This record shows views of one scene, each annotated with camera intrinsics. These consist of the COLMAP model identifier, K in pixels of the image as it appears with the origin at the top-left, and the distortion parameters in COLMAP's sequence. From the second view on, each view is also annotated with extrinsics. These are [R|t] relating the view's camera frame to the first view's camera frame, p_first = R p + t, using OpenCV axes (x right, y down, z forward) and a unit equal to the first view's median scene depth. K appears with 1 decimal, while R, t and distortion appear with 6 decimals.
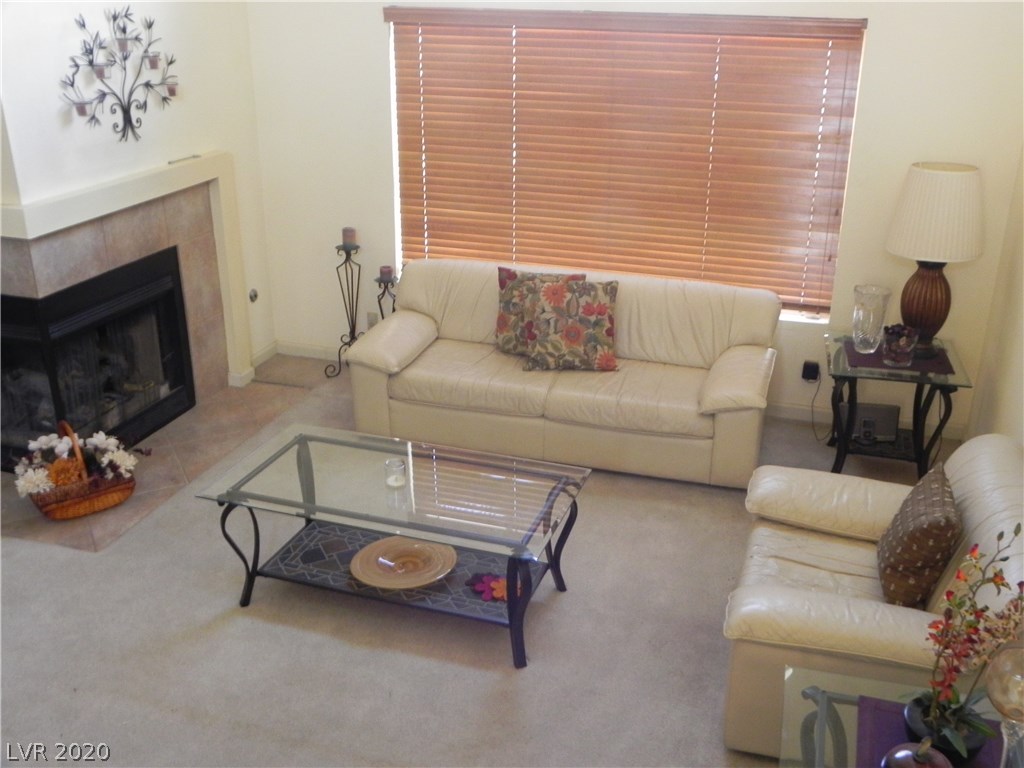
lens RADIAL K [[997.3, 0, 512.0], [0, 997.3, 384.0], [0, 0, 1]] dist [0.067544, -0.000310]
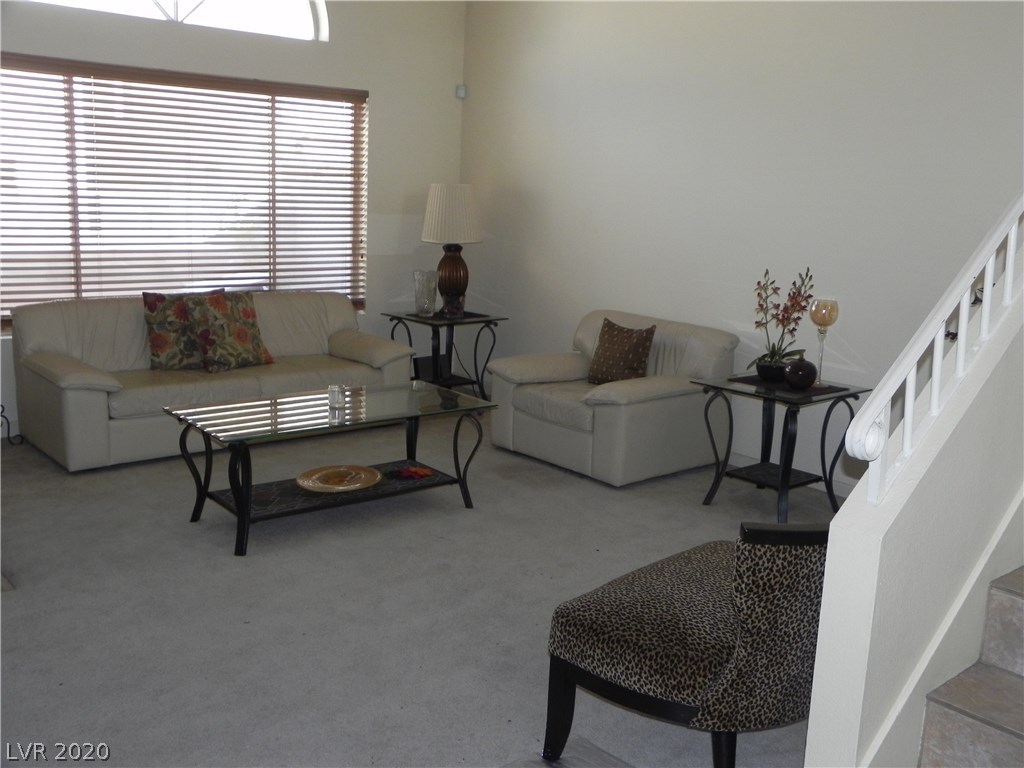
lens RADIAL K [[997.3, 0, 512.0], [0, 997.3, 384.0], [0, 0, 1]] dist [0.067544, -0.000310]
pose [[0.548513, -0.157269, 0.821219, -0.730496], [0.294838, 0.955445, -0.013956, 0.112930], [-0.782435, 0.249781, 0.570443, 0.105315]]
